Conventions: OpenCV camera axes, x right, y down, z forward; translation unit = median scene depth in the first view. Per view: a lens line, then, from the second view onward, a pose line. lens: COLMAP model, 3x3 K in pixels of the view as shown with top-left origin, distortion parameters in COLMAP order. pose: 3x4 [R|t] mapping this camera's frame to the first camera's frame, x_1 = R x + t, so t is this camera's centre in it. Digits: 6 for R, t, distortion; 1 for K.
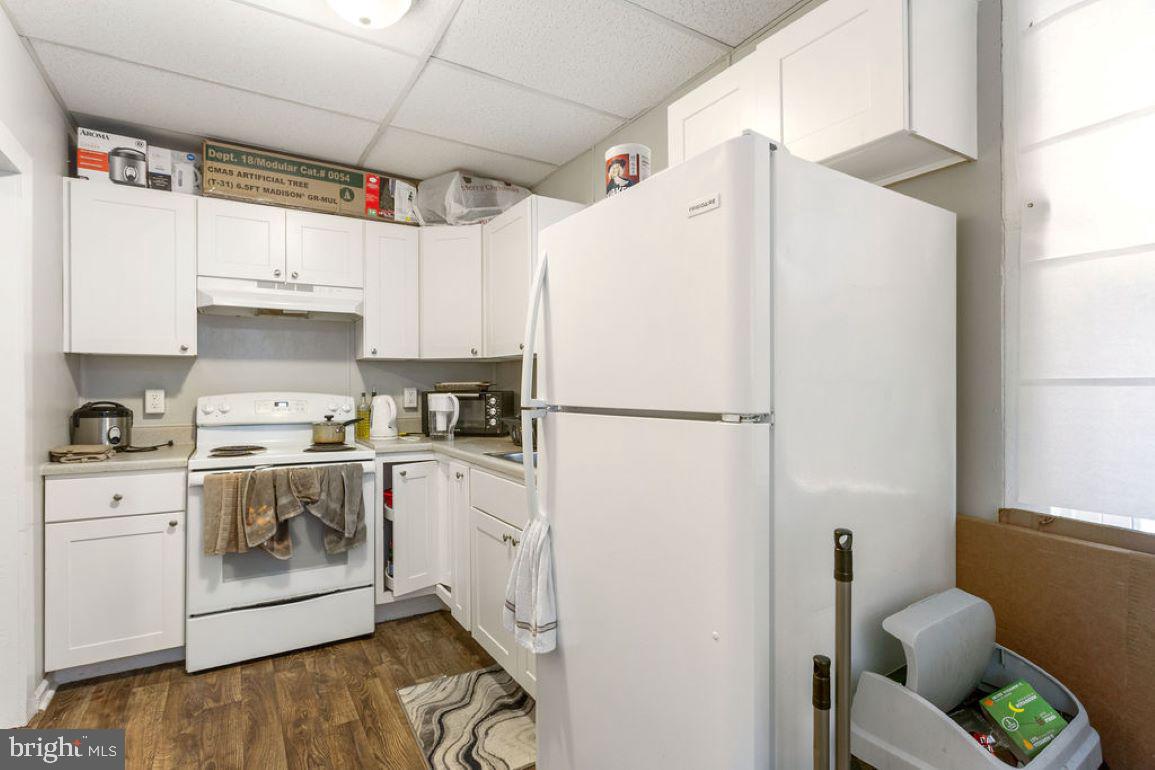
lens RADIAL K [[555.4, 0, 576.0], [0, 555.4, 384.8], [0, 0, 1]] dist [0.006006, 0.001000]
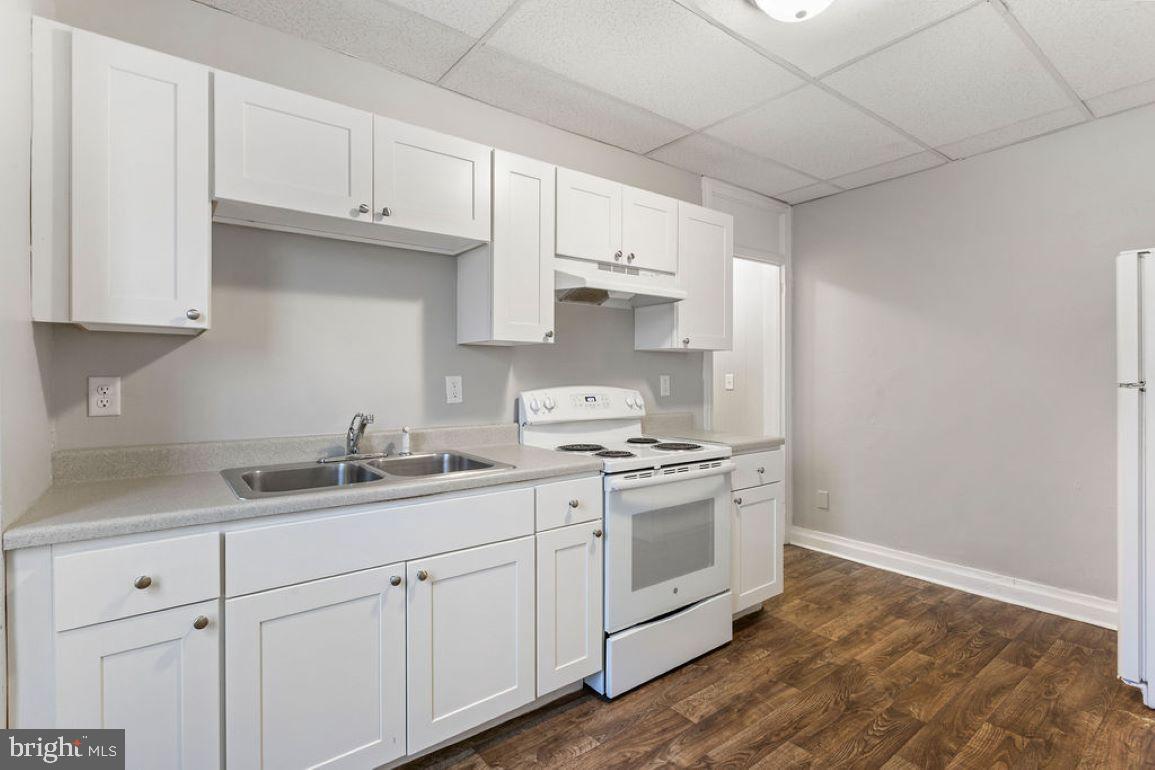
lens RADIAL K [[555.4, 0, 575.2], [0, 555.4, 383.0], [0, 0, 1]] dist [0.006006, 0.001000]
pose [[-0.109291, -0.003577, 0.994003, -1.493540], [0.008487, 0.999954, 0.004531, 0.021911], [-0.993974, 0.008931, -0.109256, 1.844703]]
